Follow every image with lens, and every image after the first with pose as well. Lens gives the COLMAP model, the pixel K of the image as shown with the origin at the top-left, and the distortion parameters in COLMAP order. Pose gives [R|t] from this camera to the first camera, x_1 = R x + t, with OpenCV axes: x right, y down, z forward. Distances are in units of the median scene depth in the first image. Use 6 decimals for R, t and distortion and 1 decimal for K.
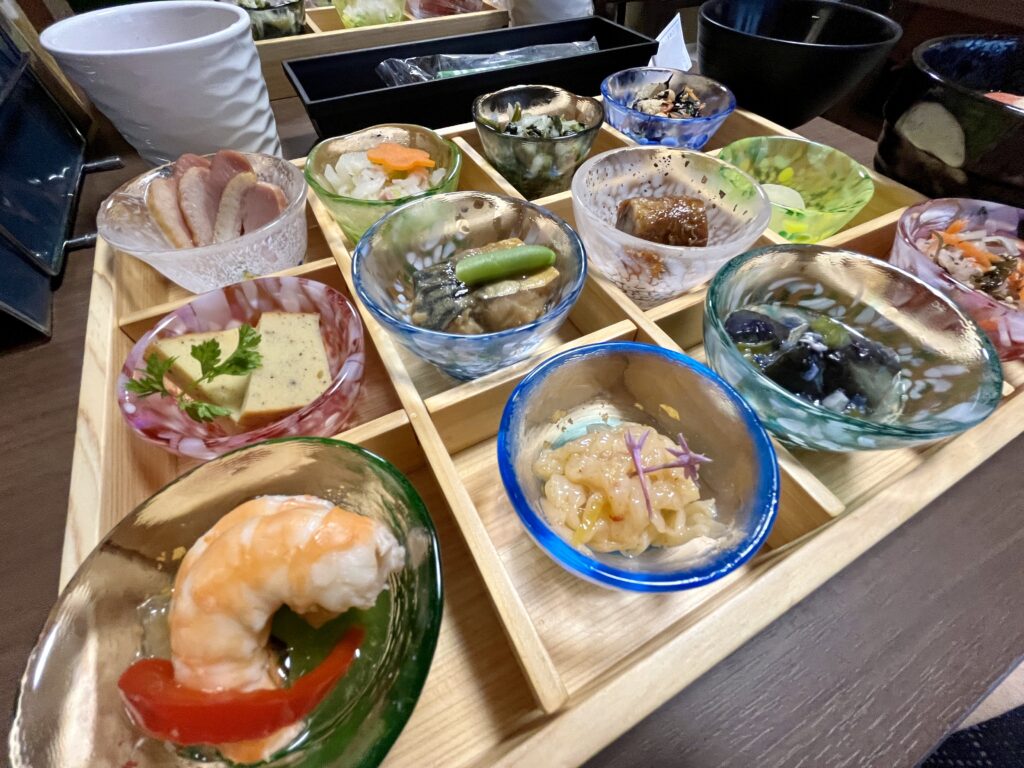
lens RADIAL K [[412.4, 0, 507.9], [0, 412.4, 390.1], [0, 0, 1]] dist [-0.003336, 0.001103]
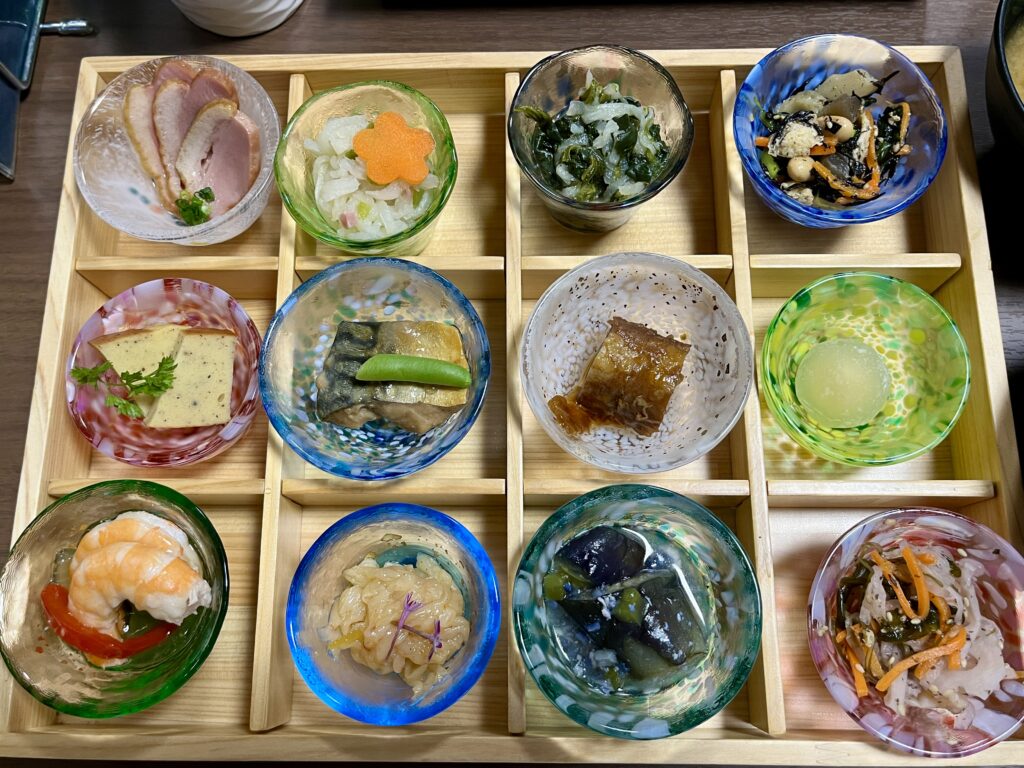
lens RADIAL K [[897.7, 0, 512.6], [0, 897.7, 385.8], [0, 0, 1]] dist [0.040117, -0.050872]
pose [[0.882663, 0.447163, -0.144745, 0.545758], [-0.360341, 0.841549, 0.402430, -1.291121], [0.301762, -0.303053, 0.903935, -0.893150]]
